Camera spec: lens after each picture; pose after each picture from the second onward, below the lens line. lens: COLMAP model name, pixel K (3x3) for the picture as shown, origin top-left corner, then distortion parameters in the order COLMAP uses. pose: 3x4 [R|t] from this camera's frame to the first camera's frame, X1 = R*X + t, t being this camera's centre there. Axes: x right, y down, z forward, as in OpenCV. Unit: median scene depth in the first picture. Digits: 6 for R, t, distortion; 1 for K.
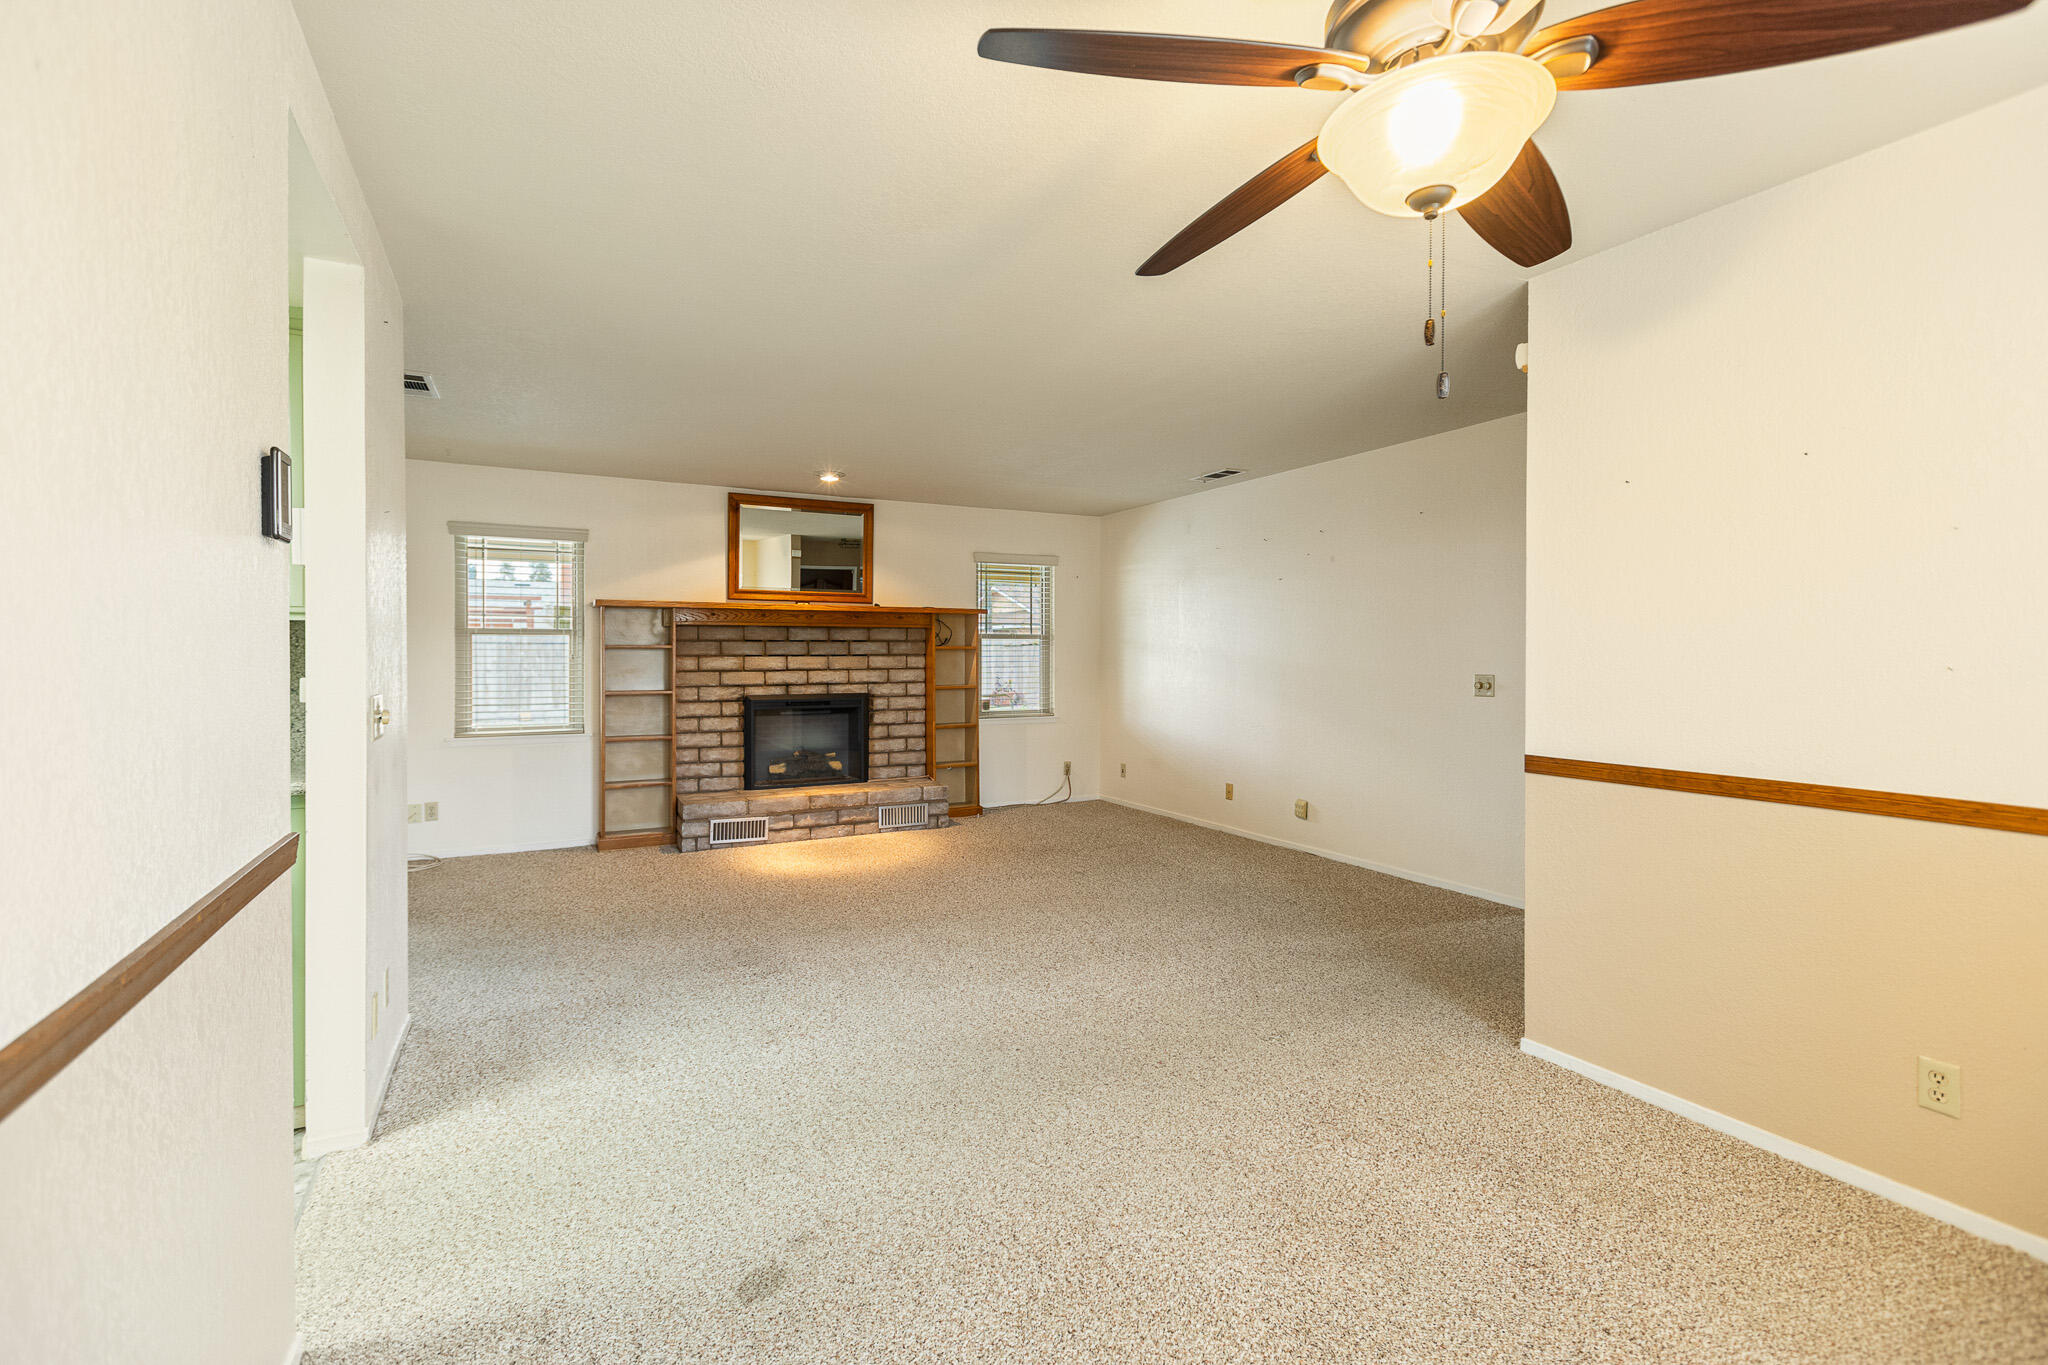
lens RADIAL K [[918.5, 0, 1029.1], [0, 918.5, 646.9], [0, 0, 1]] dist [0.002866, 0.000956]
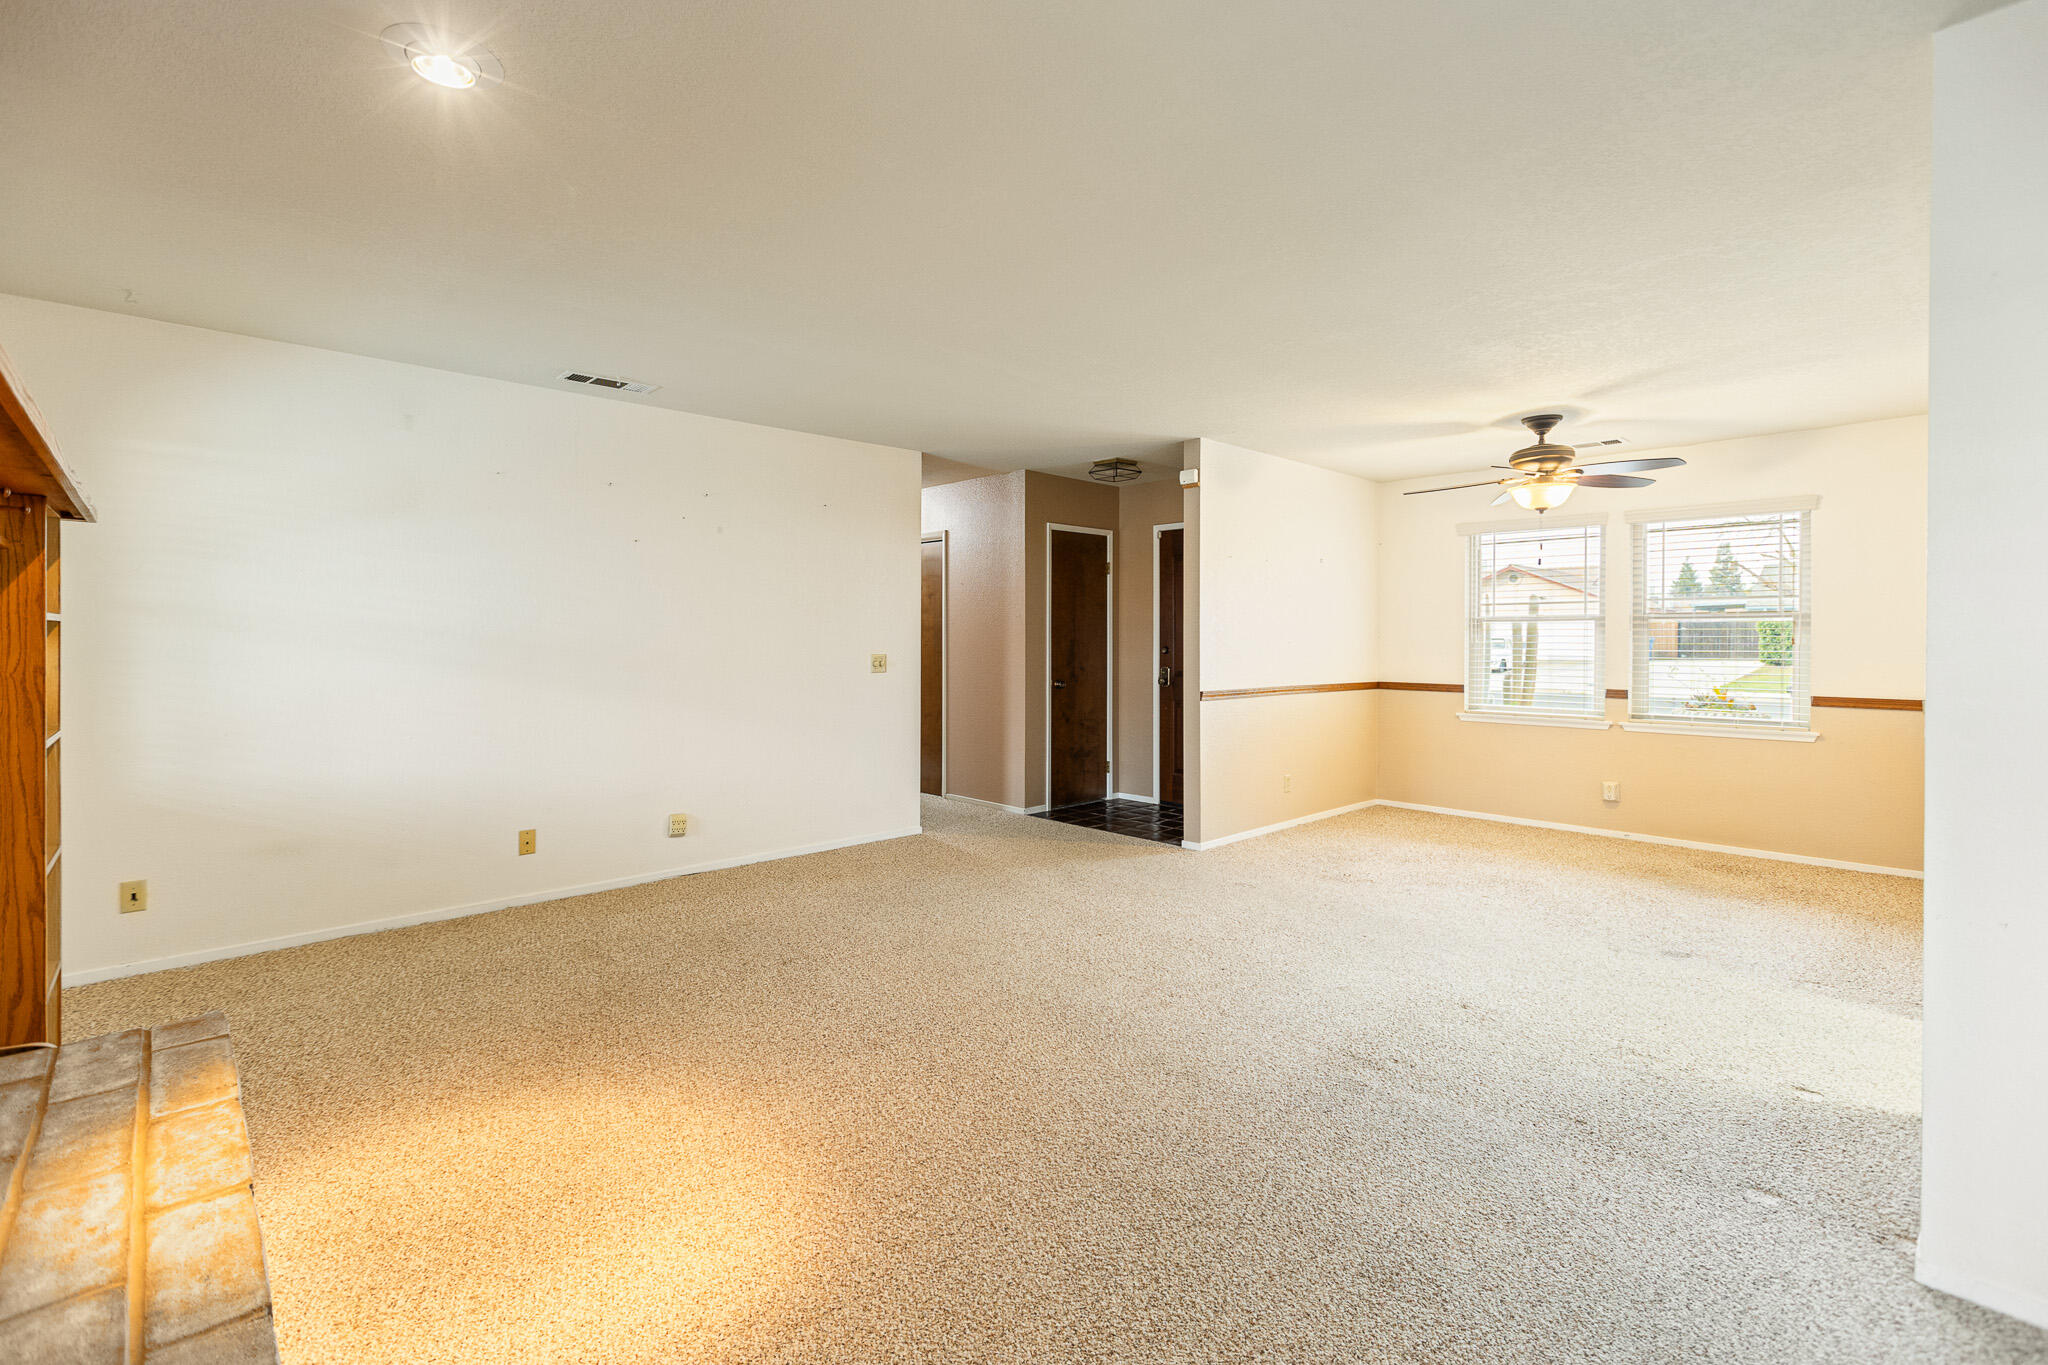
lens RADIAL K [[918.5, 0, 1029.1], [0, 918.5, 646.9], [0, 0, 1]] dist [0.002866, 0.000956]
pose [[-0.264546, -0.009082, 0.964330, -0.493999], [-0.008445, 0.999939, 0.007100, 0.006693], [-0.964336, -0.006266, -0.264607, 0.776078]]
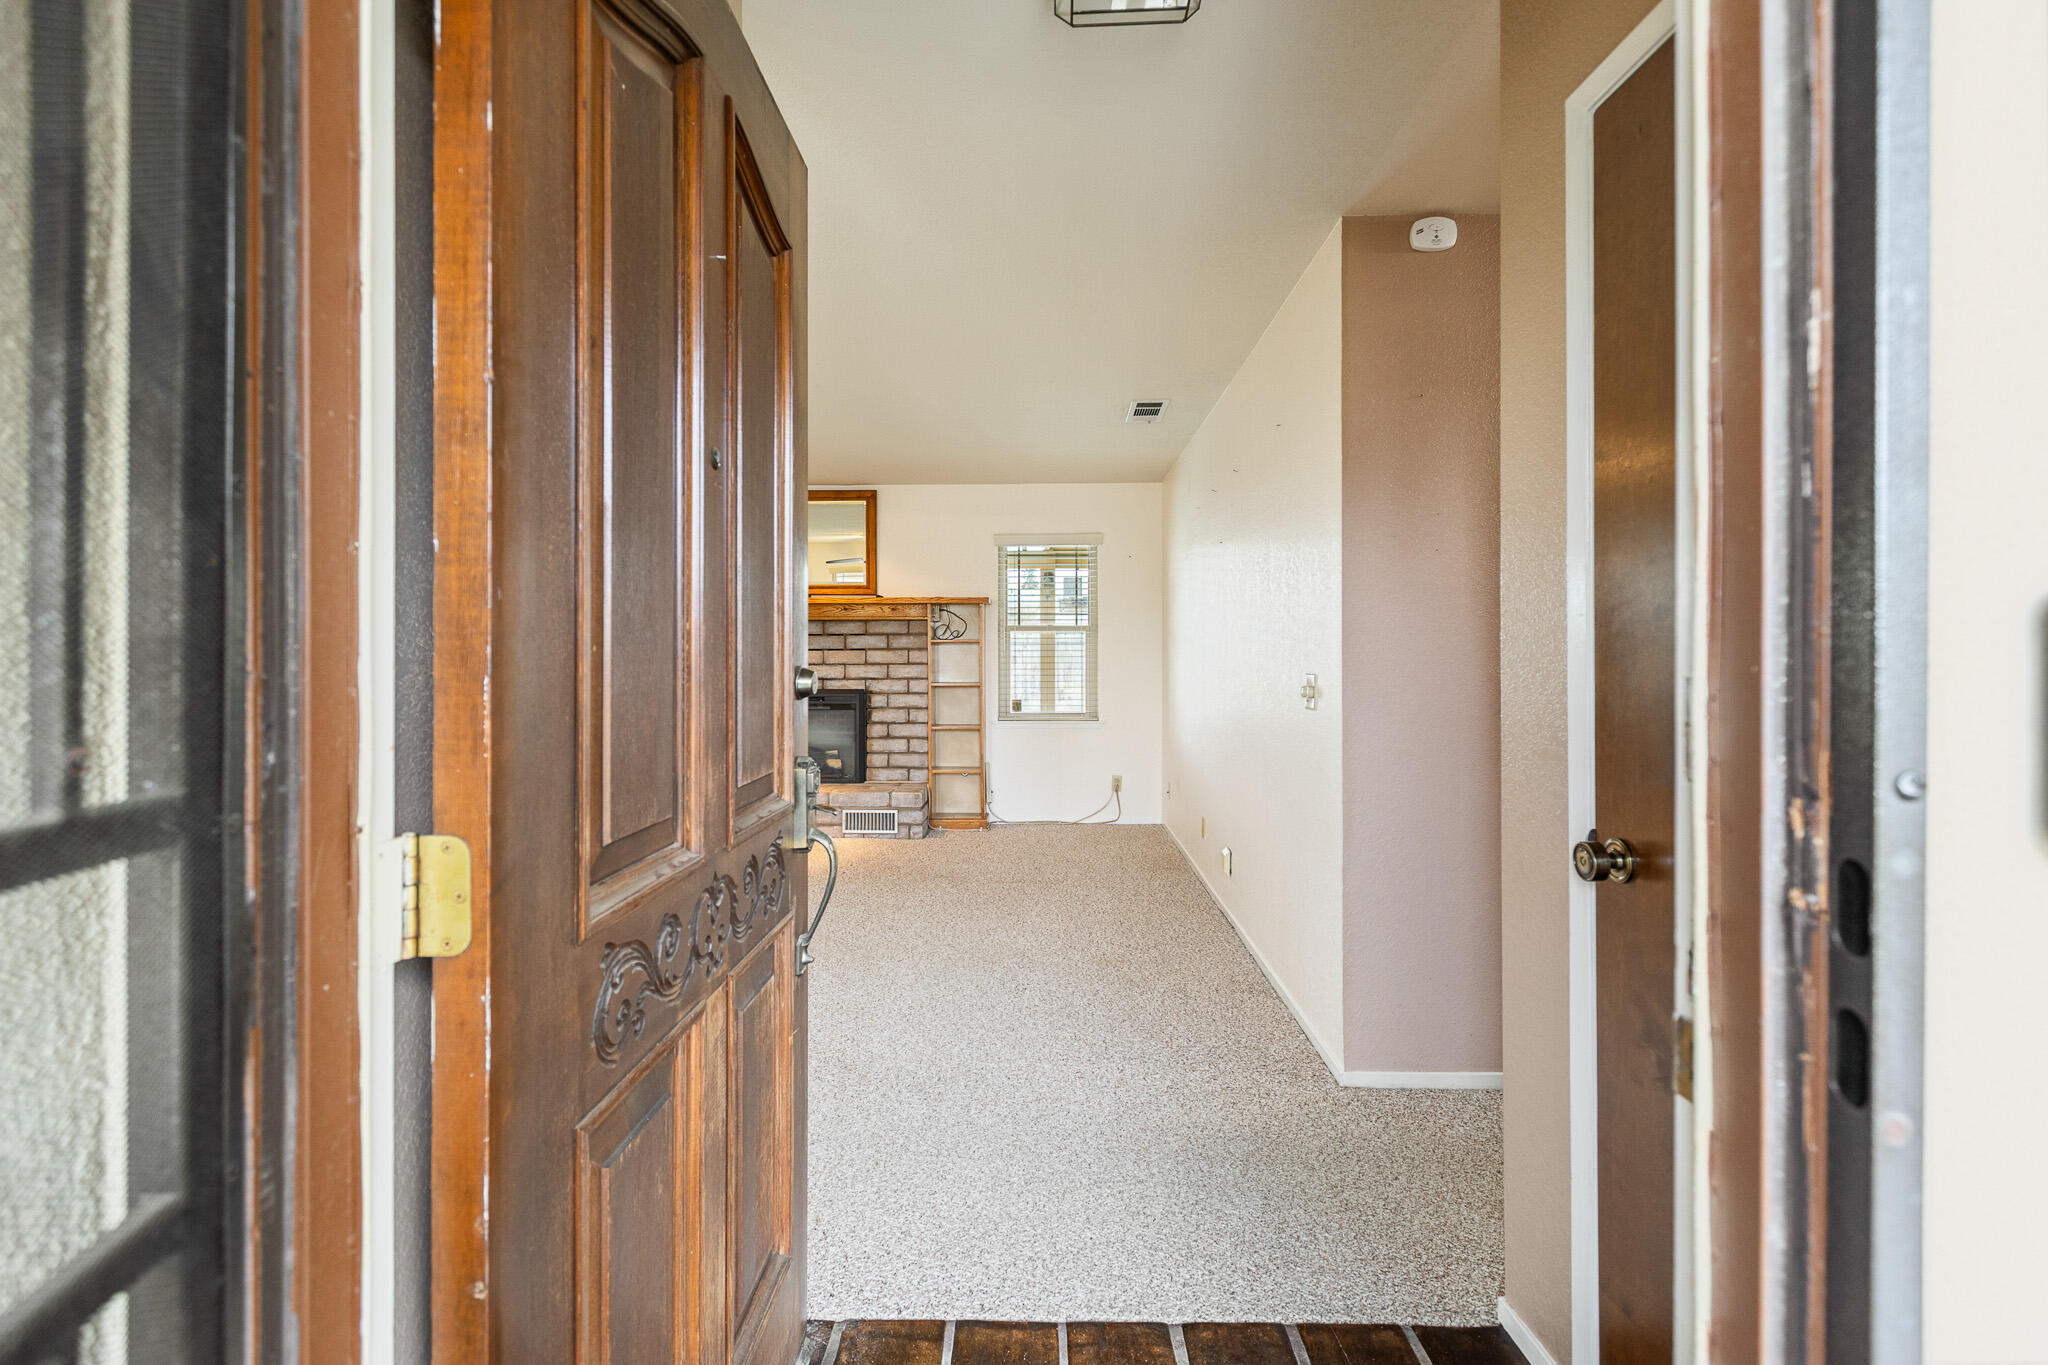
lens RADIAL K [[918.5, 0, 1029.1], [0, 918.5, 646.9], [0, 0, 1]] dist [0.002866, 0.000956]
pose [[0.874332, -0.004605, -0.485307, 0.433283], [0.004671, 0.999989, -0.001074, 0.008170], [0.485306, -0.001328, 0.874343, 0.253466]]
